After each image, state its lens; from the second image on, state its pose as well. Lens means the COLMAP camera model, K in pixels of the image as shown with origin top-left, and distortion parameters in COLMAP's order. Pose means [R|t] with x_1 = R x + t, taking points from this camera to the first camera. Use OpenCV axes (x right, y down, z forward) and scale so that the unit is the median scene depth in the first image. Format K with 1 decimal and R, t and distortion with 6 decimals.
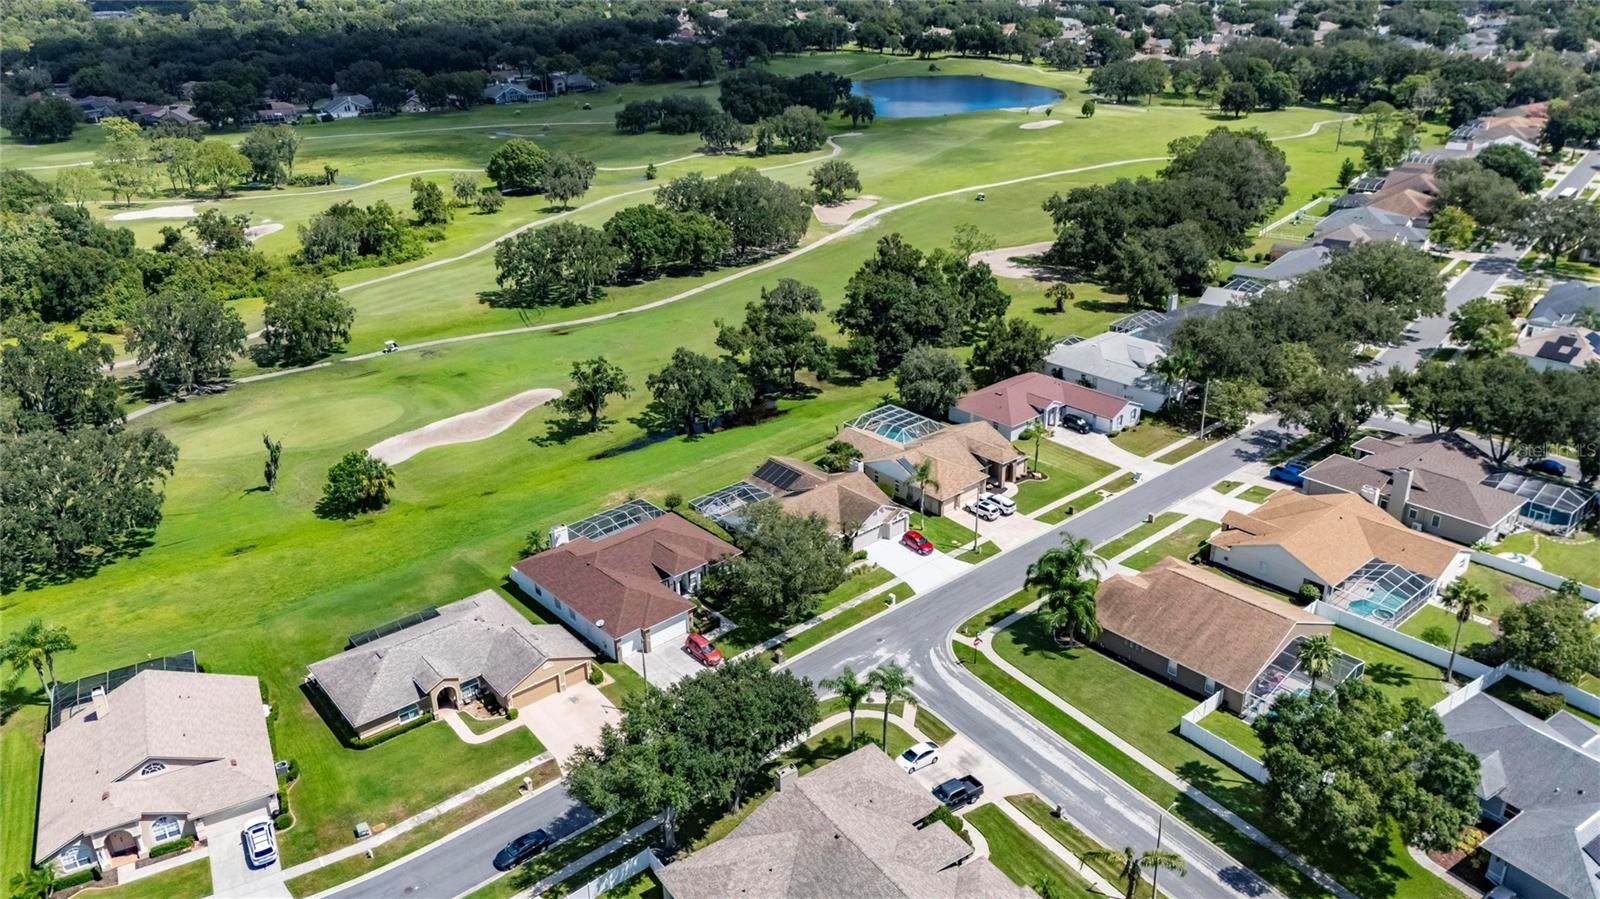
lens RADIAL K [[1172.1, 0, 800.0], [0, 1172.1, 449.5], [0, 0, 1]] dist [0.108796, -0.133425]
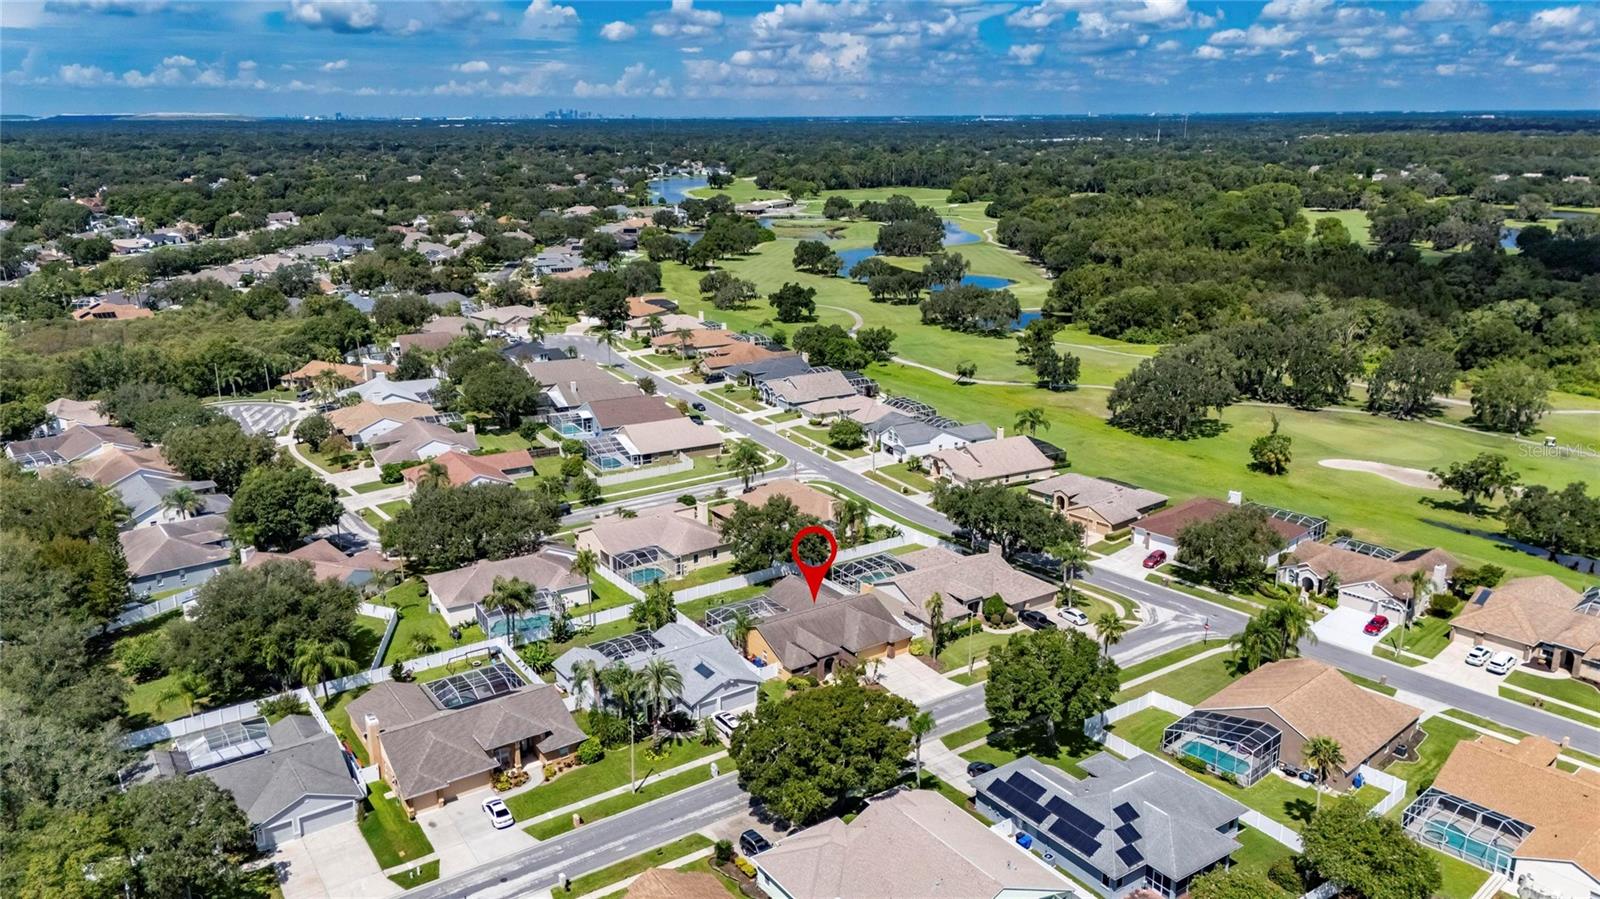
lens RADIAL K [[1172.1, 0, 800.0], [0, 1172.1, 449.5], [0, 0, 1]] dist [0.108796, -0.133425]
pose [[-0.021795, 0.293262, -0.955784, 1.176718], [-0.371542, 0.885166, 0.280067, -0.192616], [0.928160, 0.361218, 0.089667, 0.292317]]
